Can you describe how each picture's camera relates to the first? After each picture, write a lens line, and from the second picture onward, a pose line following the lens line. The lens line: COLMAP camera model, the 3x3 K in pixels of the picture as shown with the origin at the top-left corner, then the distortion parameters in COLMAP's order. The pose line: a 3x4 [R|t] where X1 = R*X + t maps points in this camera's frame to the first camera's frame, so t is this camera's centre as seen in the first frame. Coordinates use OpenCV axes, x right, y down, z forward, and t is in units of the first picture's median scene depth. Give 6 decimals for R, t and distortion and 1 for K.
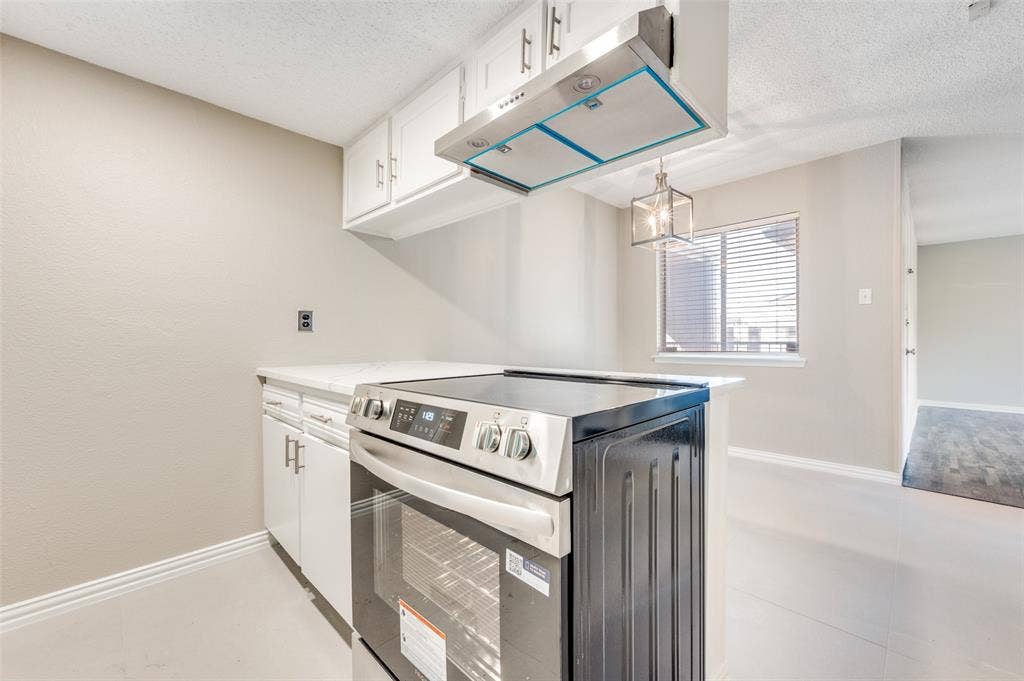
lens RADIAL K [[408.4, 0, 513.6], [0, 408.4, 343.8], [0, 0, 1]] dist [-0.007575, -0.000241]
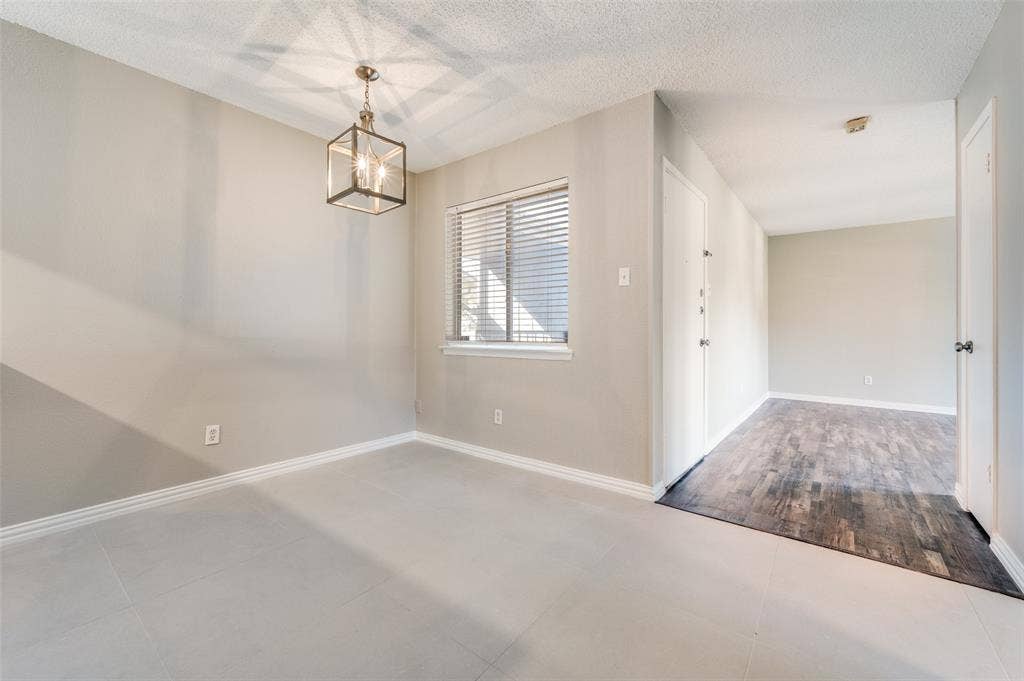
lens RADIAL K [[408.4, 0, 515.1], [0, 408.4, 331.8], [0, 0, 1]] dist [-0.007575, -0.000241]
pose [[0.992316, 0.007889, 0.123474, 0.480445], [-0.007537, 0.999966, -0.003318, 0.001456], [-0.123496, 0.002362, 0.992342, 0.166732]]
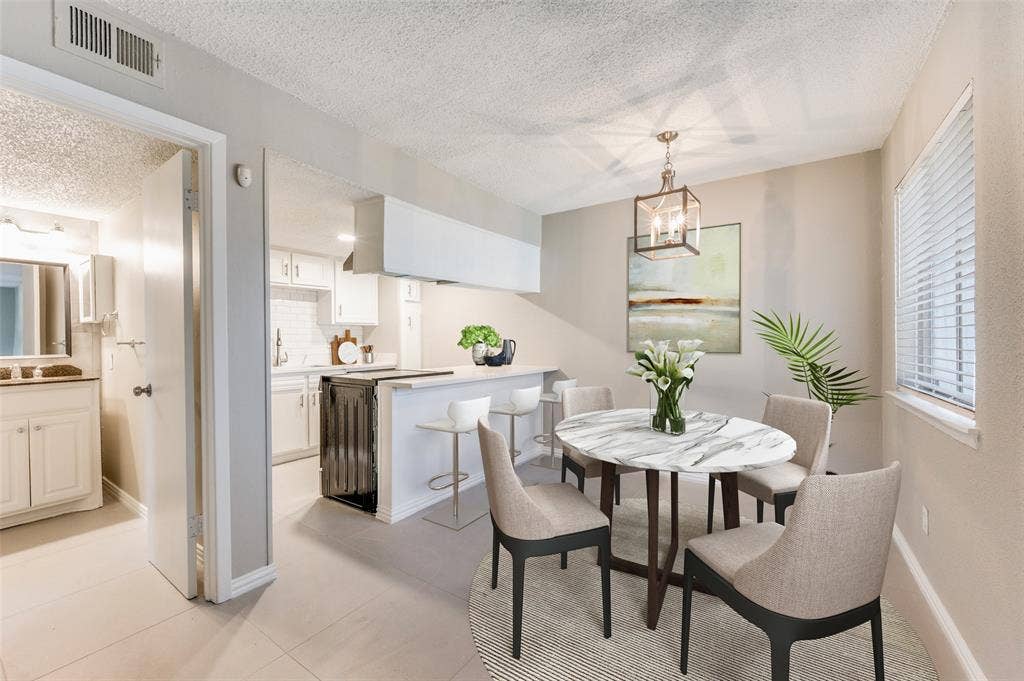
lens RADIAL K [[408.4, 0, 520.1], [0, 408.4, 342.8], [0, 0, 1]] dist [-0.007575, -0.000241]
pose [[0.194580, 0.010046, -0.980835, 1.006844], [-0.004038, 0.999947, 0.009441, -0.053752], [0.980878, 0.002123, 0.194610, 0.456346]]
